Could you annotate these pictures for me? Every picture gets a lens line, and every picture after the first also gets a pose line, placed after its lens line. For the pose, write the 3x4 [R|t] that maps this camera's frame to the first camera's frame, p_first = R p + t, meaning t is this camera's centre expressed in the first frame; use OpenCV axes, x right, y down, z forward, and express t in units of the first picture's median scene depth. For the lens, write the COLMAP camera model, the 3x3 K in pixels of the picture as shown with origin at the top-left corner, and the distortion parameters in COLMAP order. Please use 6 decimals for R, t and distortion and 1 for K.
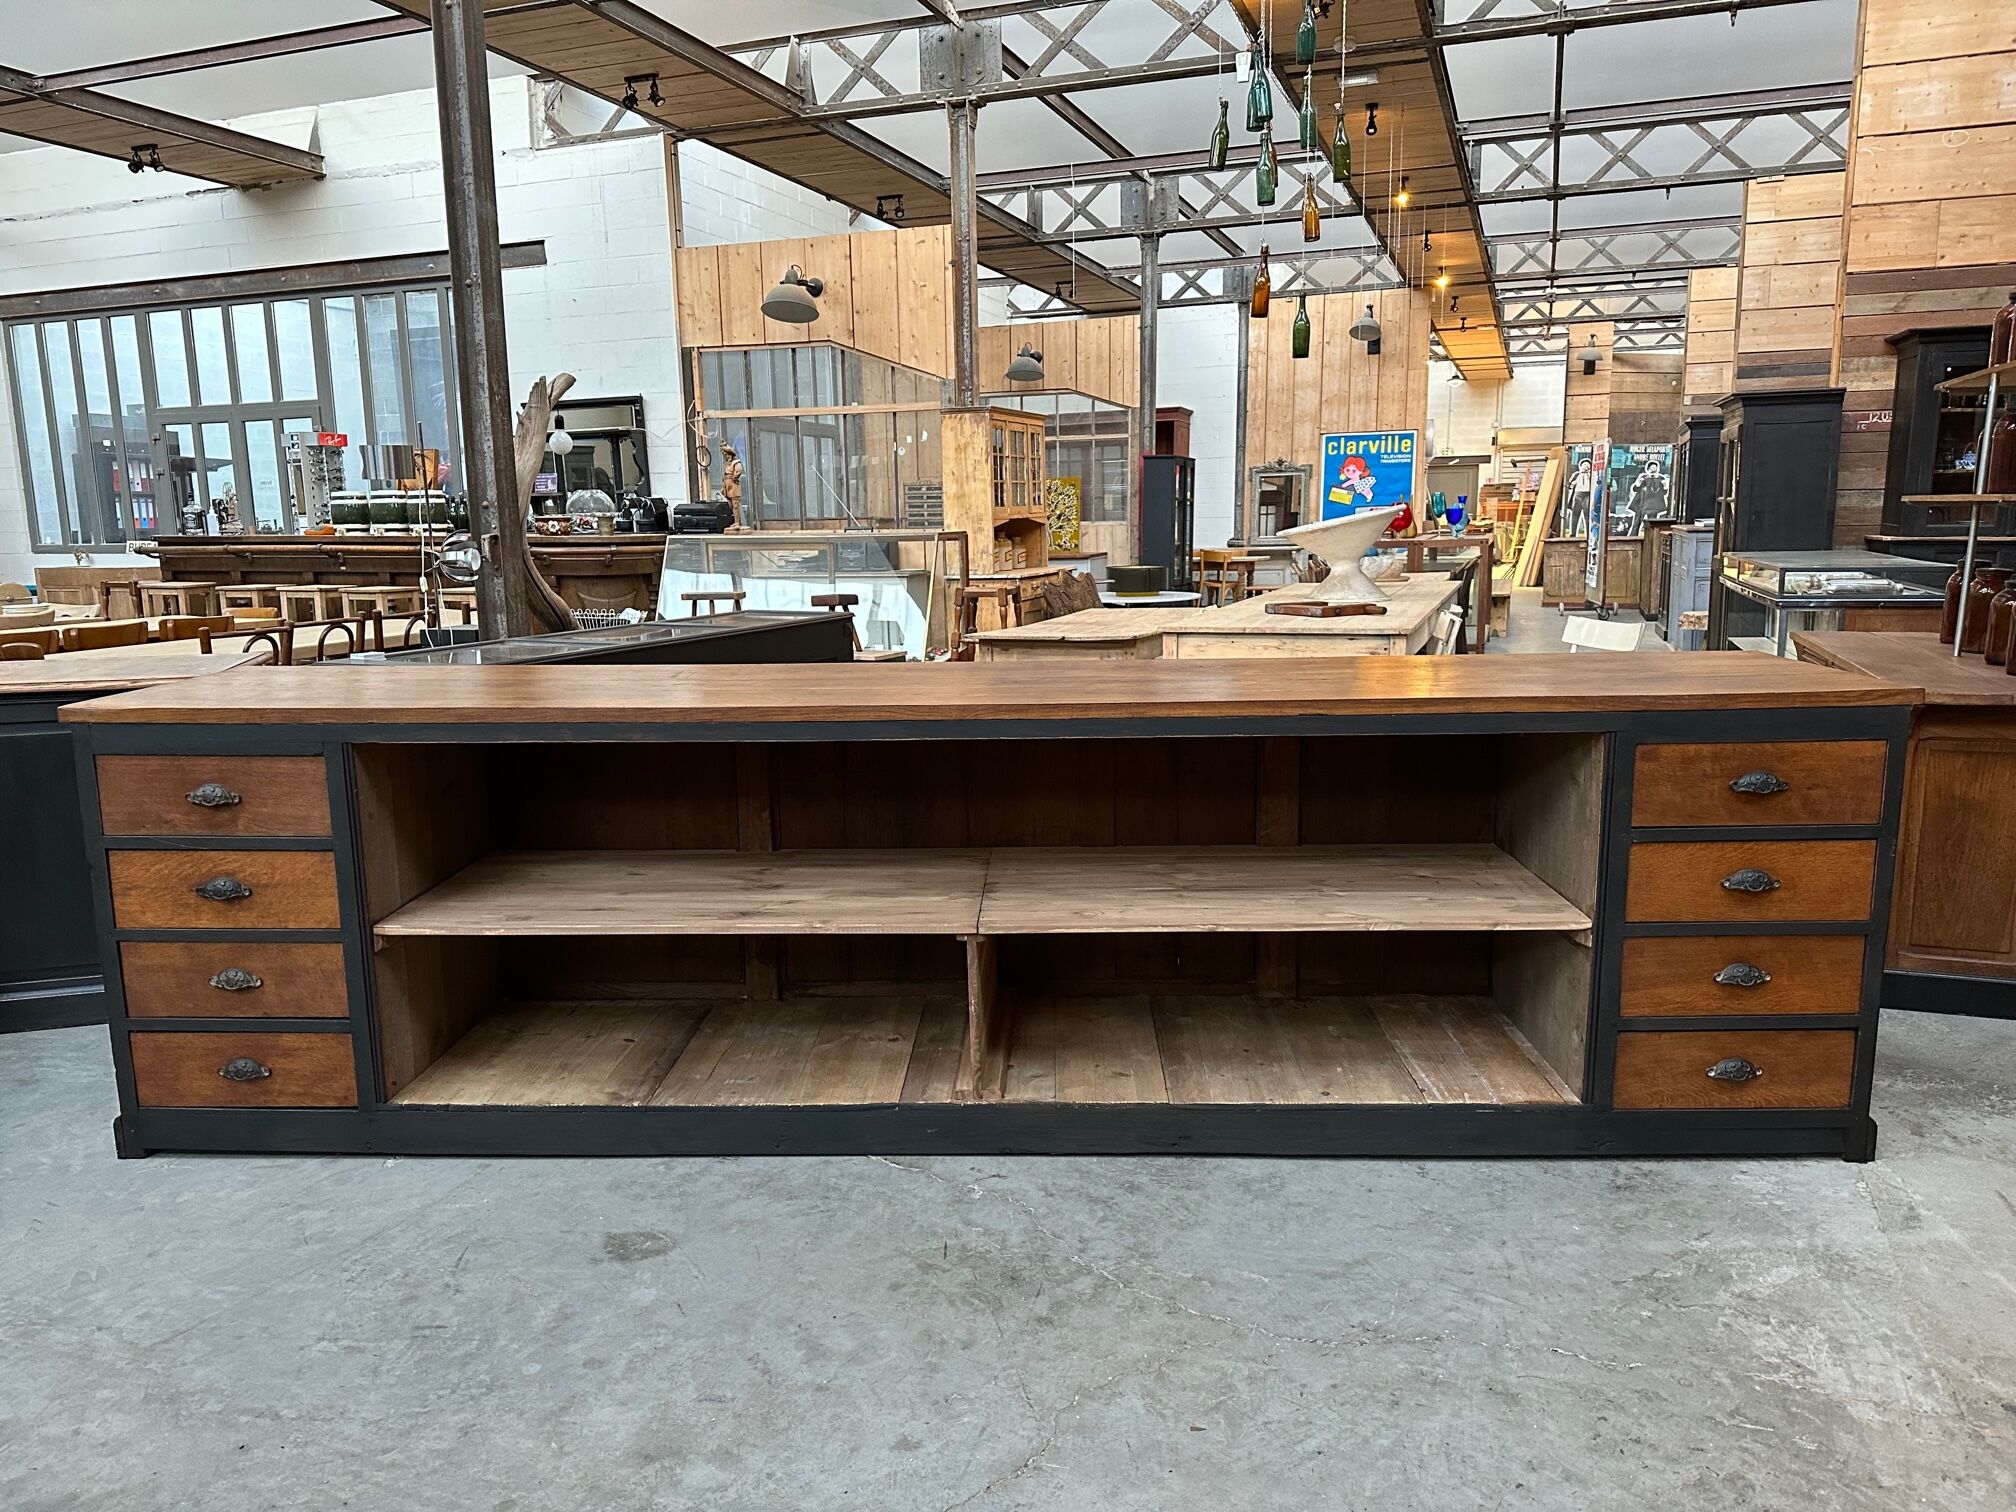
lens RADIAL K [[1411.1, 0, 1003.0], [0, 1411.1, 761.5], [0, 0, 1]] dist [0.031416, -0.039093]
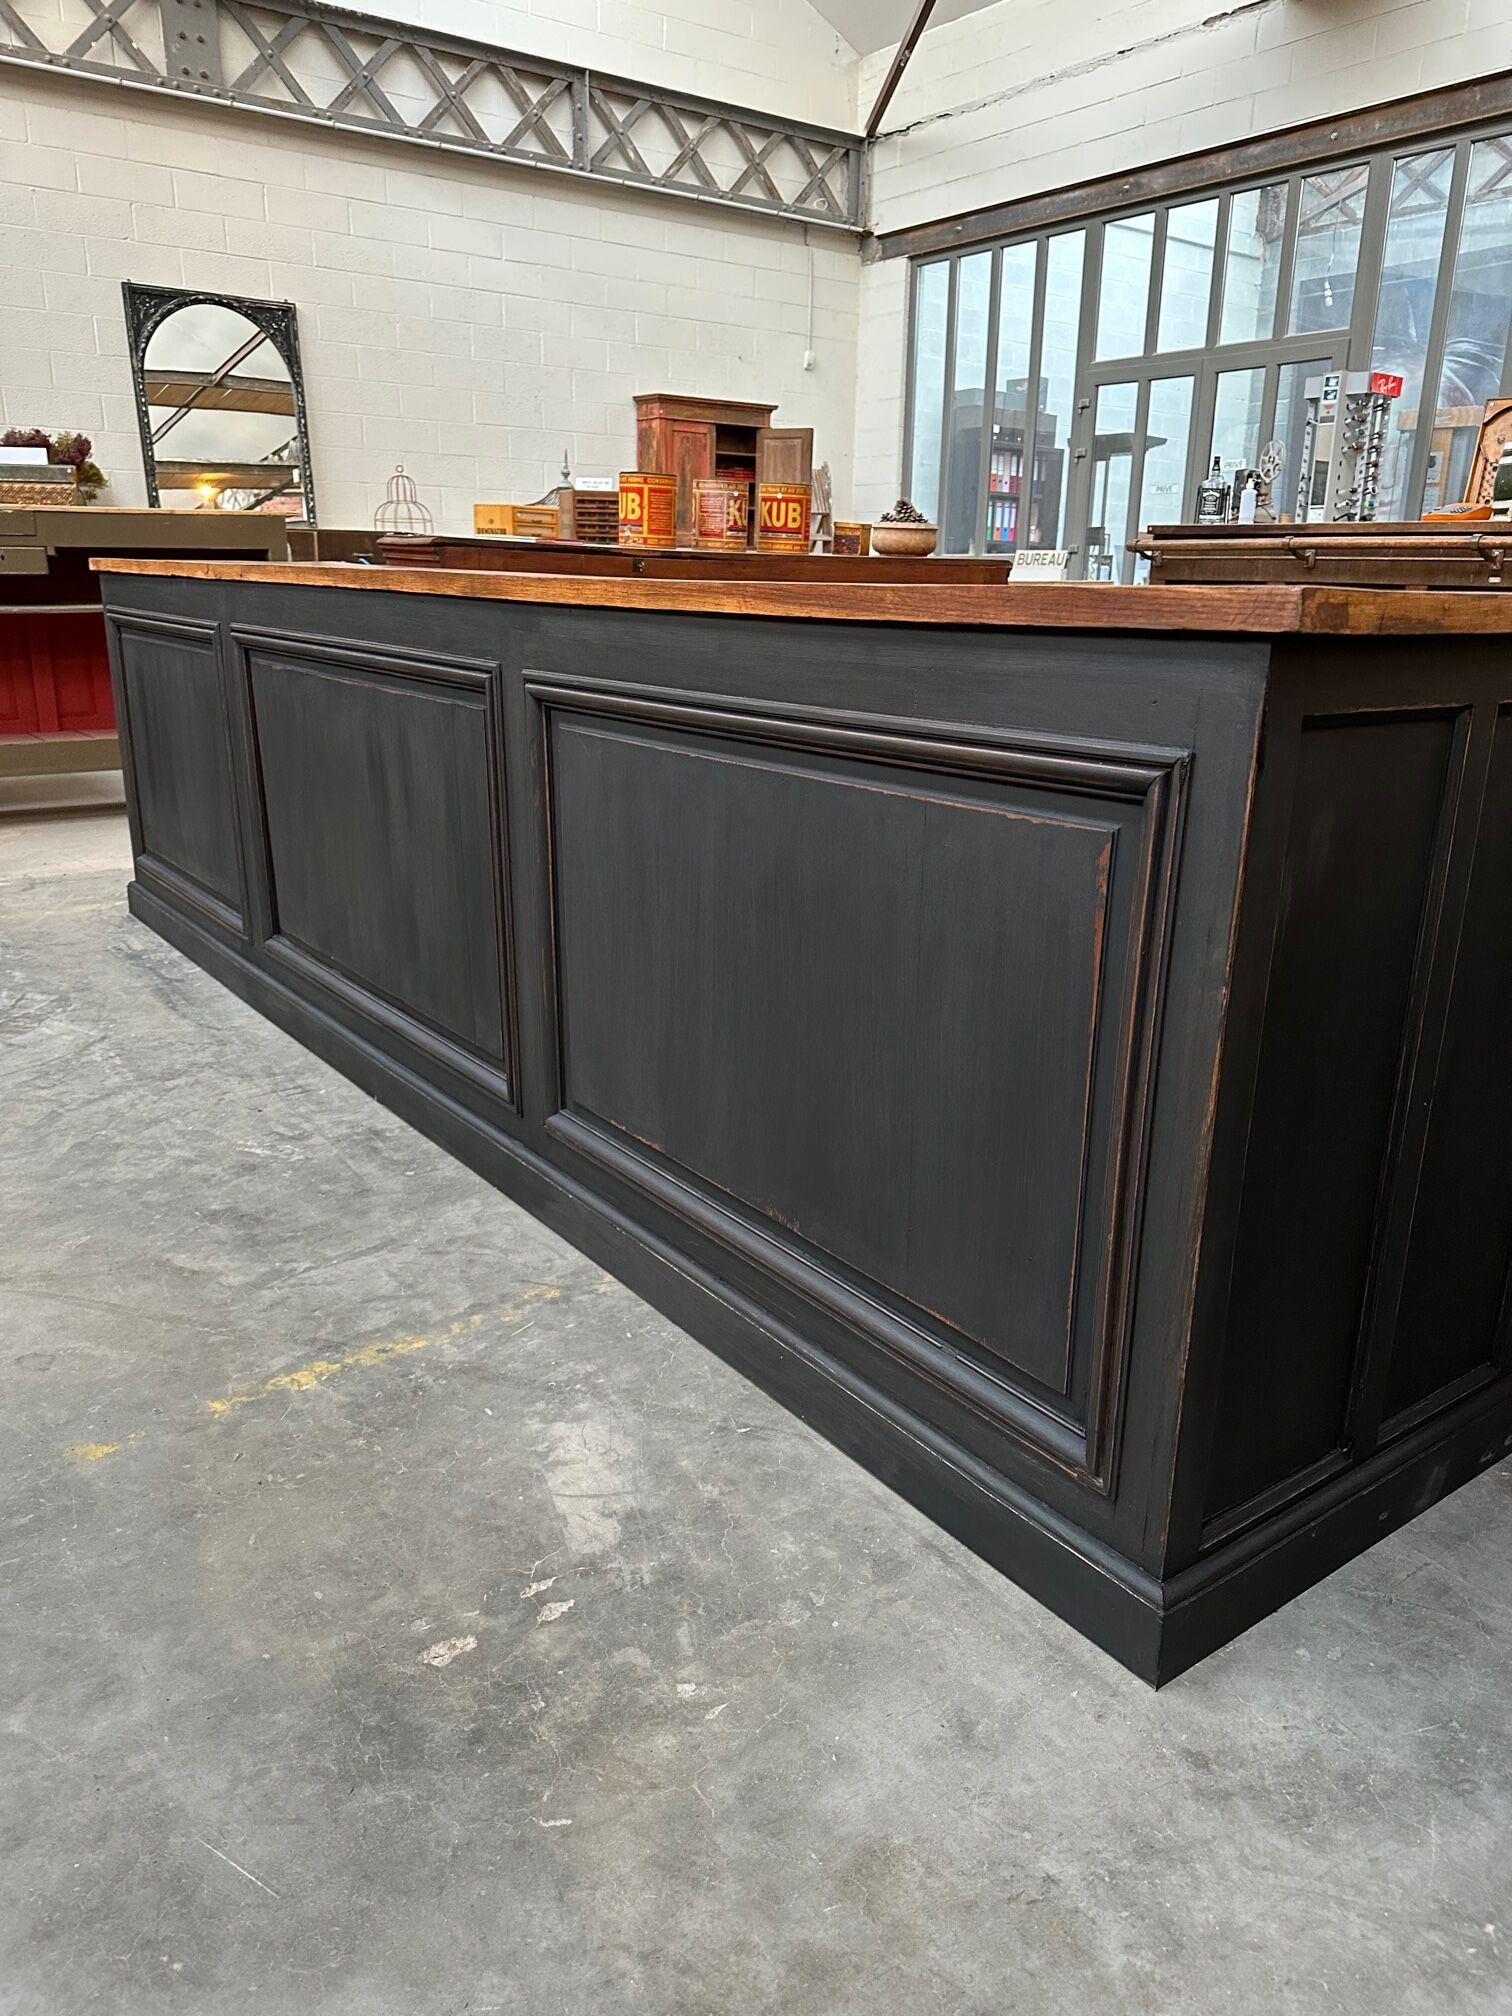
lens RADIAL K [[1411.1, 0, 764.4], [0, 1411.1, 1009.9], [0, 0, 1]] dist [0.031416, -0.039093]
pose [[0.839797, 0.187479, -0.509502, -0.308940], [-0.121992, 0.979648, 0.159401, -0.016112], [0.529017, -0.071709, 0.845576, 0.269140]]
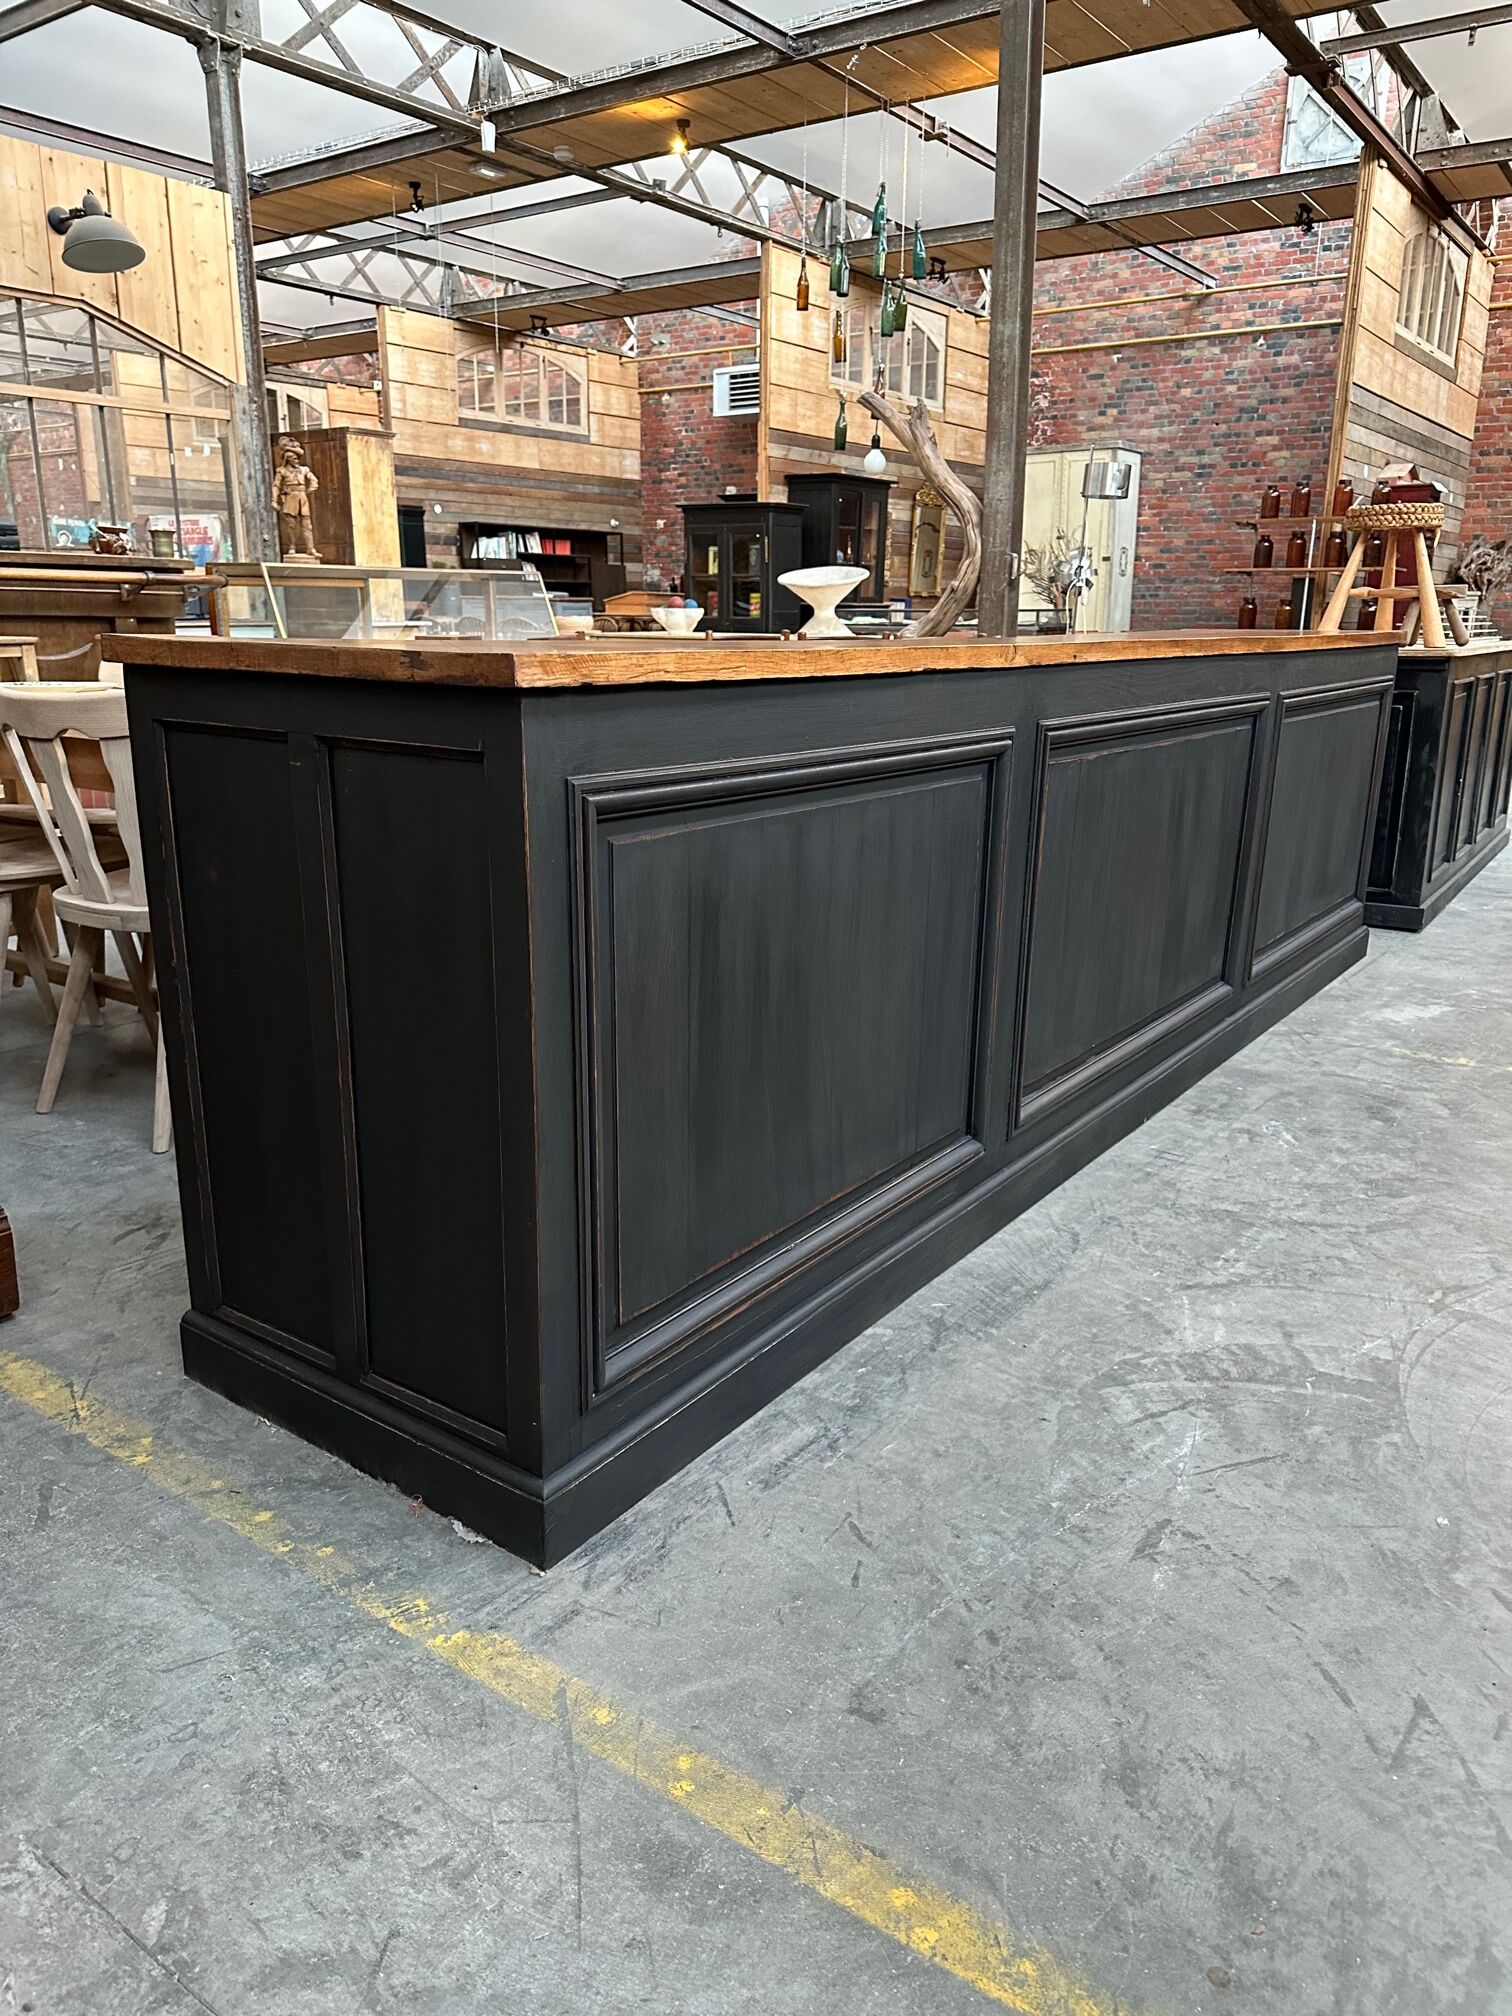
lens RADIAL K [[1430.3, 0, 756.0], [0, 1430.3, 1008.0], [0, 0, 1]] dist [0.021893, -0.026581]
pose [[0.259882, -0.241423, 0.934974, -0.687577], [0.153496, 0.966260, 0.206836, -0.037042], [-0.953363, 0.089762, 0.288171, 0.406727]]
